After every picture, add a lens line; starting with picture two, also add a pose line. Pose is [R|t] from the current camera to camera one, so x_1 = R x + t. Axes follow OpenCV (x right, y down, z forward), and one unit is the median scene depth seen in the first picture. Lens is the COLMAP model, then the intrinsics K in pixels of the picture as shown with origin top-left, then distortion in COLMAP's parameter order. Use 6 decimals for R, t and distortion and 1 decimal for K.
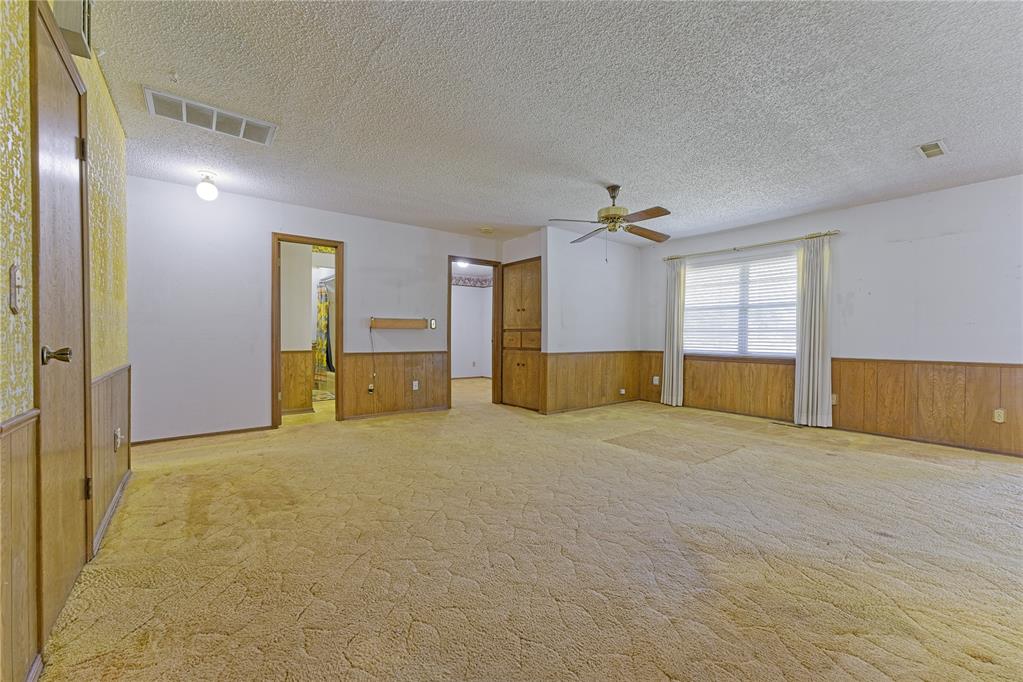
lens RADIAL K [[411.2, 0, 511.5], [0, 411.2, 341.0], [0, 0, 1]] dist [0.011001, -0.000038]
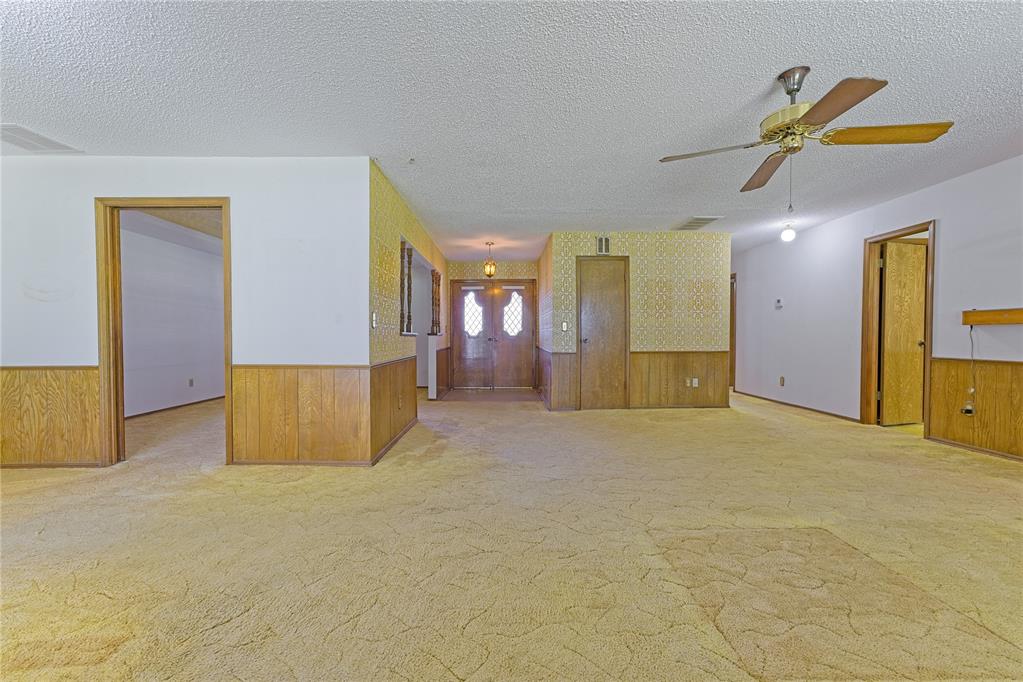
lens RADIAL K [[413.8, 0, 507.3], [0, 413.8, 341.9], [0, 0, 1]] dist [-0.048959, 0.030213]
pose [[-0.606447, 0.010171, -0.795059, 0.659949], [-0.008007, 0.999789, 0.018897, -0.008388], [0.795084, 0.017826, -0.606238, 0.736114]]
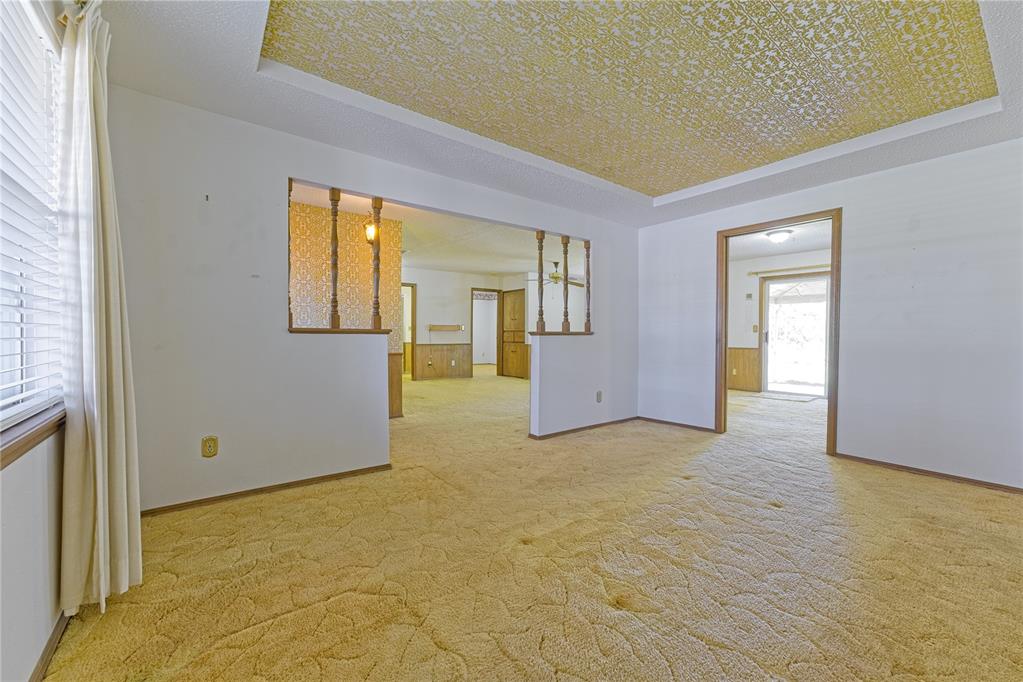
lens RADIAL K [[413.8, 0, 507.3], [0, 413.8, 341.9], [0, 0, 1]] dist [-0.048959, 0.030213]
pose [[0.999797, -0.000164, -0.020155, 0.032034], [0.000310, 0.999974, 0.007251, 0.005614], [0.020153, -0.007256, 0.999771, -0.748655]]
